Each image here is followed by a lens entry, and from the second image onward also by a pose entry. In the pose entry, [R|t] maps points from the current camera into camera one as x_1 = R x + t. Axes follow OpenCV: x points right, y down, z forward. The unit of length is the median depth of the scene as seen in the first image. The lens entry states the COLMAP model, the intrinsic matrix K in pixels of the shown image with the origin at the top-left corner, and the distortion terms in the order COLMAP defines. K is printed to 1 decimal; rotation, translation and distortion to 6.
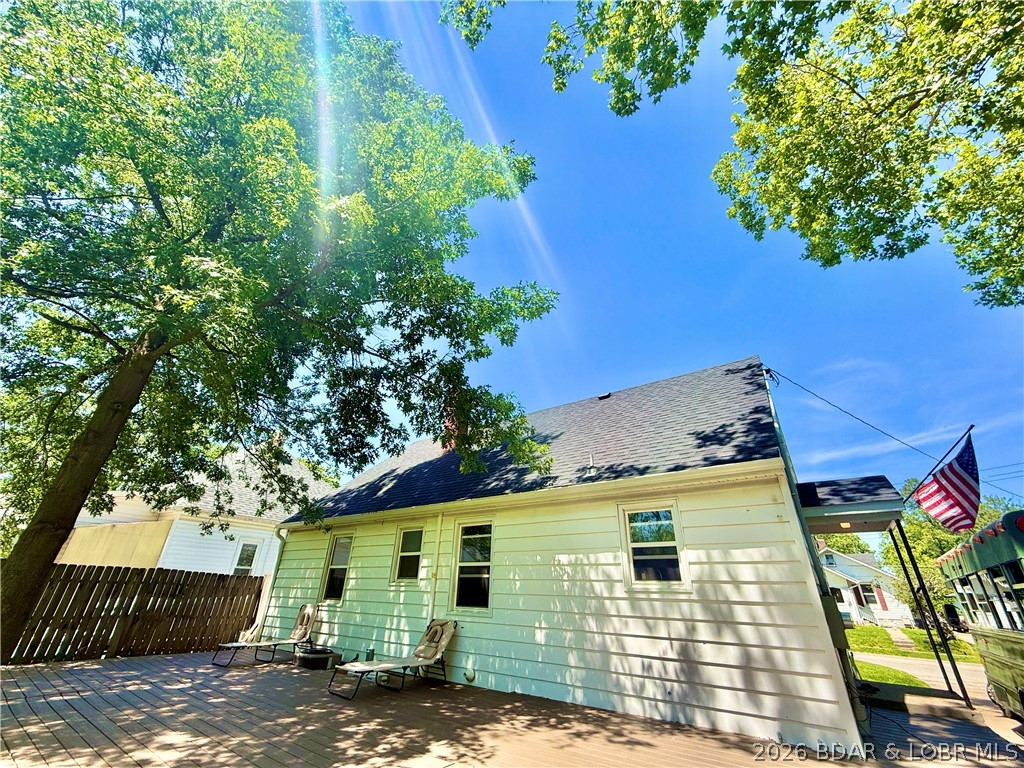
lens RADIAL K [[411.0, 0, 512.0], [0, 411.0, 384.0], [0, 0, 1]] dist [0.002664, 0.000153]
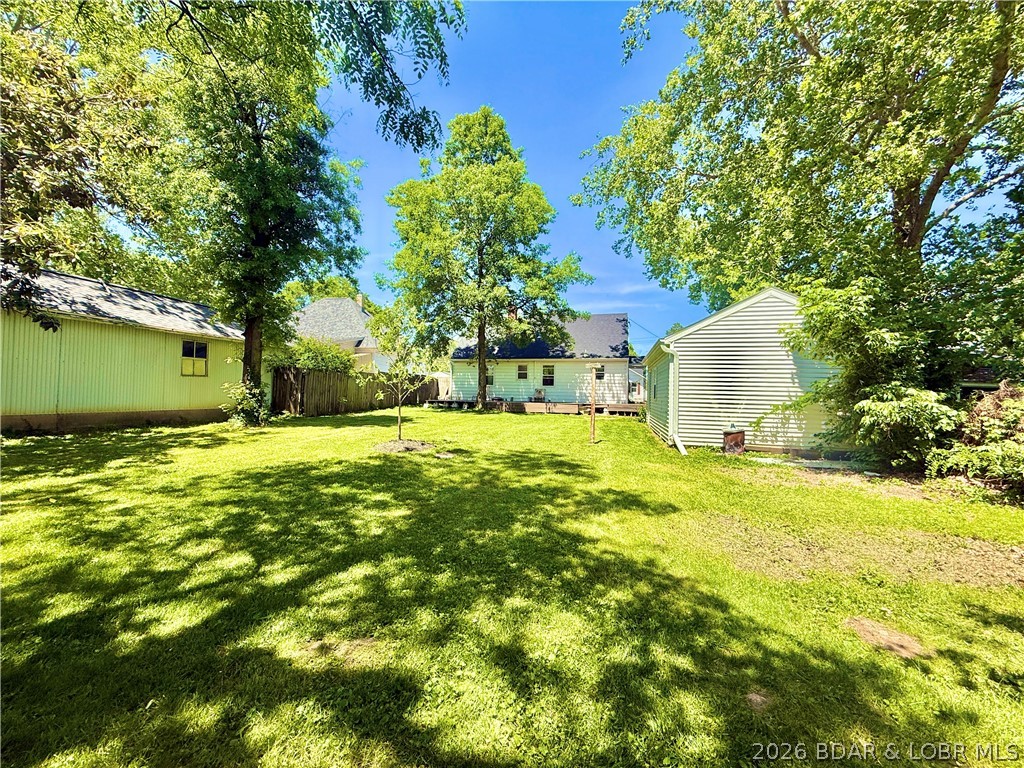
lens RADIAL K [[411.0, 0, 512.0], [0, 411.0, 384.0], [0, 0, 1]] dist [0.002664, 0.000153]
pose [[0.927560, -0.009700, 0.373548, -1.808635], [-0.160070, 0.892985, 0.420661, -1.008964], [-0.337653, -0.449982, 0.826744, -2.004415]]
